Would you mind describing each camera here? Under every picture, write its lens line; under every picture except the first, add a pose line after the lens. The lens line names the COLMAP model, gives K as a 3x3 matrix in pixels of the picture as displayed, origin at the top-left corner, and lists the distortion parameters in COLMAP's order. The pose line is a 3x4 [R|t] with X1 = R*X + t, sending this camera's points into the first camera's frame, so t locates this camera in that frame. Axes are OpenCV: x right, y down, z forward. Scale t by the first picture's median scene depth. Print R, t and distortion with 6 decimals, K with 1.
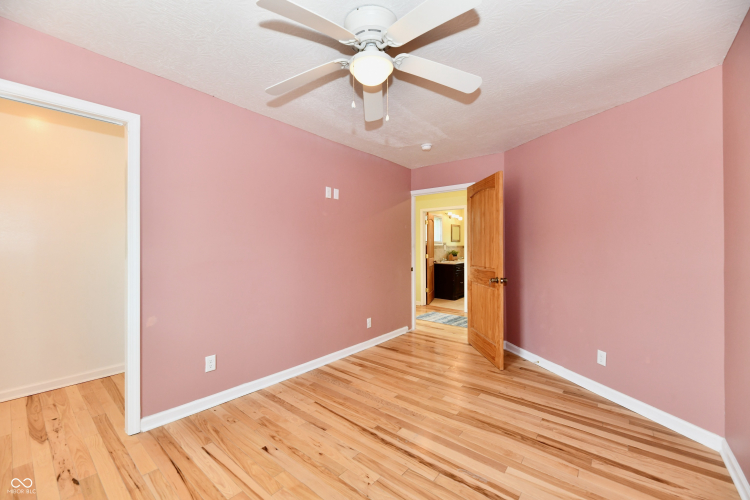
lens RADIAL K [[306.1, 0, 373.2], [0, 306.1, 248.1], [0, 0, 1]] dist [-0.005465, -0.001102]
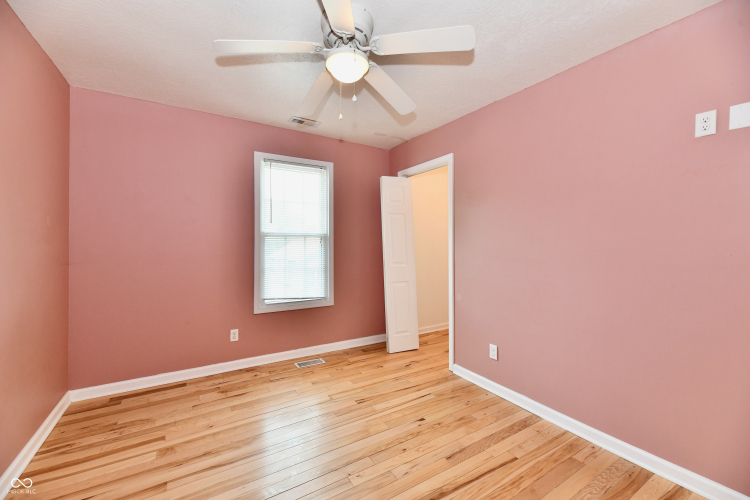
lens RADIAL K [[306.1, 0, 373.7], [0, 306.1, 247.5], [0, 0, 1]] dist [-0.005465, -0.001102]
pose [[-0.327482, 0.001597, -0.944856, 0.643889], [-0.005105, 0.999981, 0.003460, 0.008010], [0.944844, 0.005957, -0.327467, 0.985613]]
